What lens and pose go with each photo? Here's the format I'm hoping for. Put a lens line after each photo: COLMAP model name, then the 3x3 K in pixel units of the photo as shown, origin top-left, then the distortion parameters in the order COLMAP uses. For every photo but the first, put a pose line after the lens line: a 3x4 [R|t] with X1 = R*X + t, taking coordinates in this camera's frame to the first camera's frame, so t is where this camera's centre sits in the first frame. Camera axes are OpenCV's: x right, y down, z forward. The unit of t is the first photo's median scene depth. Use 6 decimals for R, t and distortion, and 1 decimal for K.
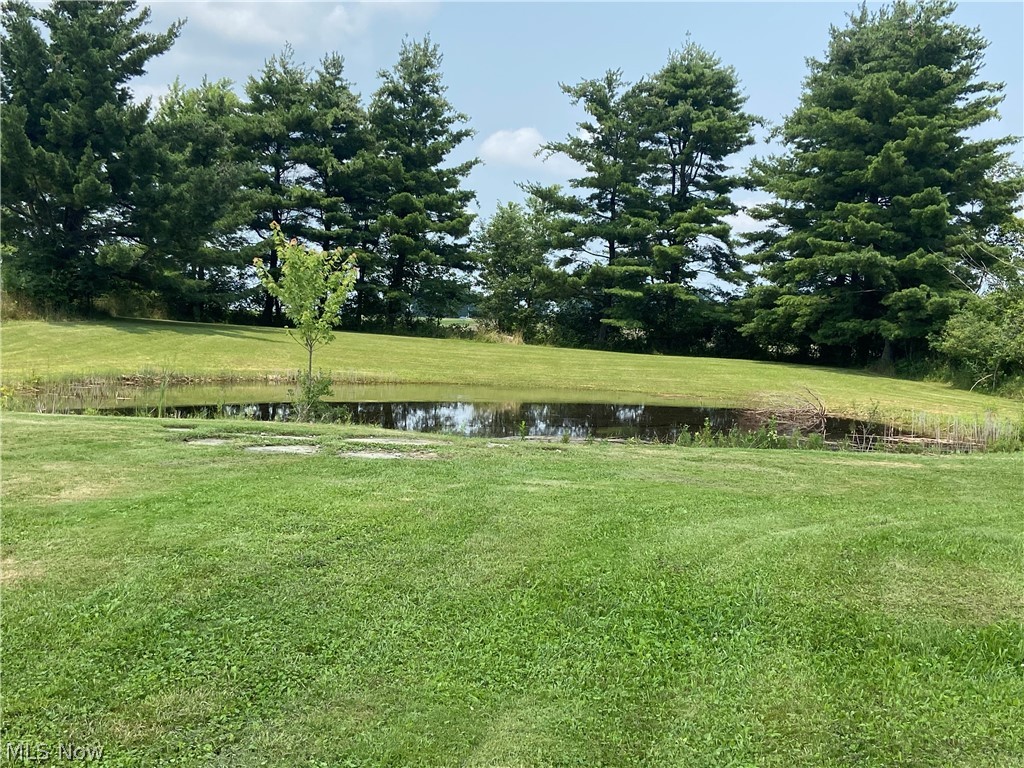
lens RADIAL K [[1214.0, 0, 491.0], [0, 1214.0, 382.7], [0, 0, 1]] dist [0.057588, -0.042740]
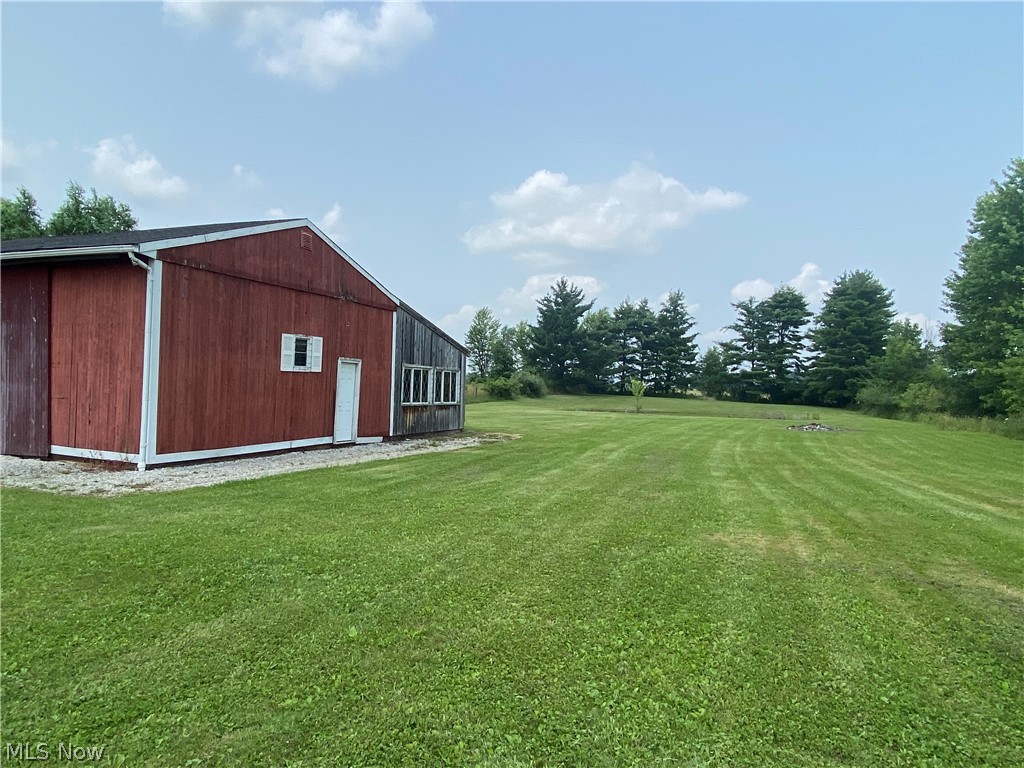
lens RADIAL K [[663.3, 0, 512.0], [0, 663.3, 384.0], [0, 0, 1]] dist [0.067284, -0.085658]
pose [[0.945579, -0.020946, -0.324718, 0.076570], [0.000368, 0.997994, -0.063302, 0.024423], [0.325393, 0.059738, 0.943690, -0.536025]]
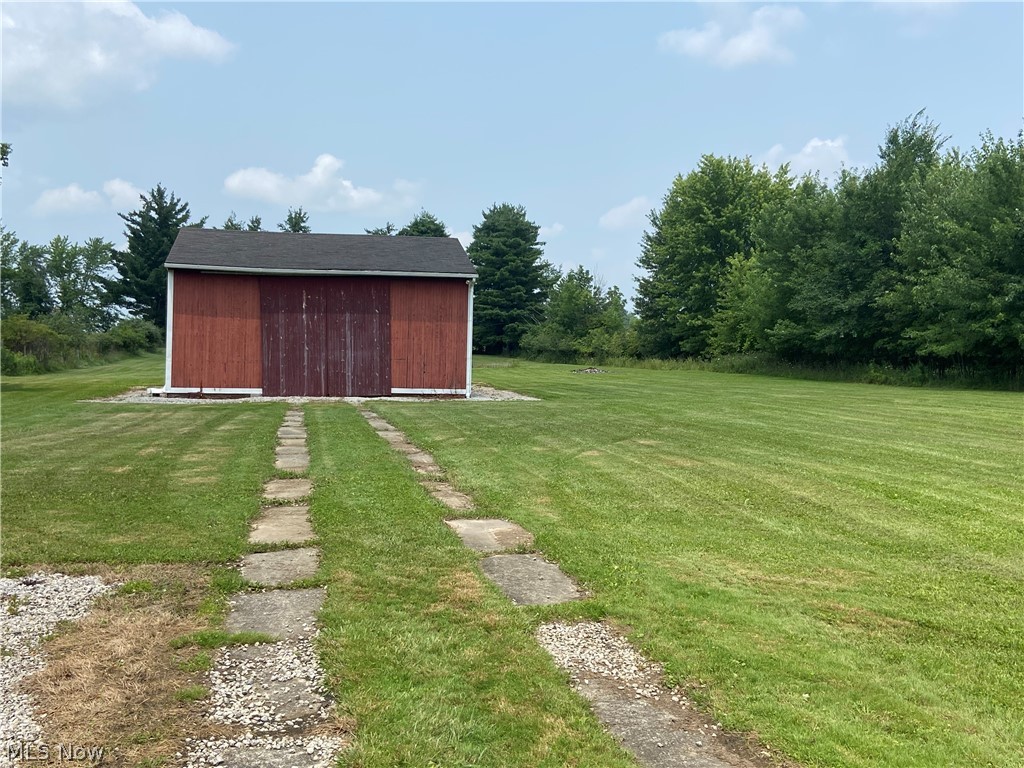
lens RADIAL K [[1016.4, 0, 512.0], [0, 1016.4, 384.0], [0, 0, 1]] dist [0.104848, 0.000996]
pose [[0.969056, -0.045865, 0.242544, -0.145109], [0.045225, 0.998943, 0.008208, 0.026146], [-0.242664, 0.003015, 0.970106, -0.838613]]
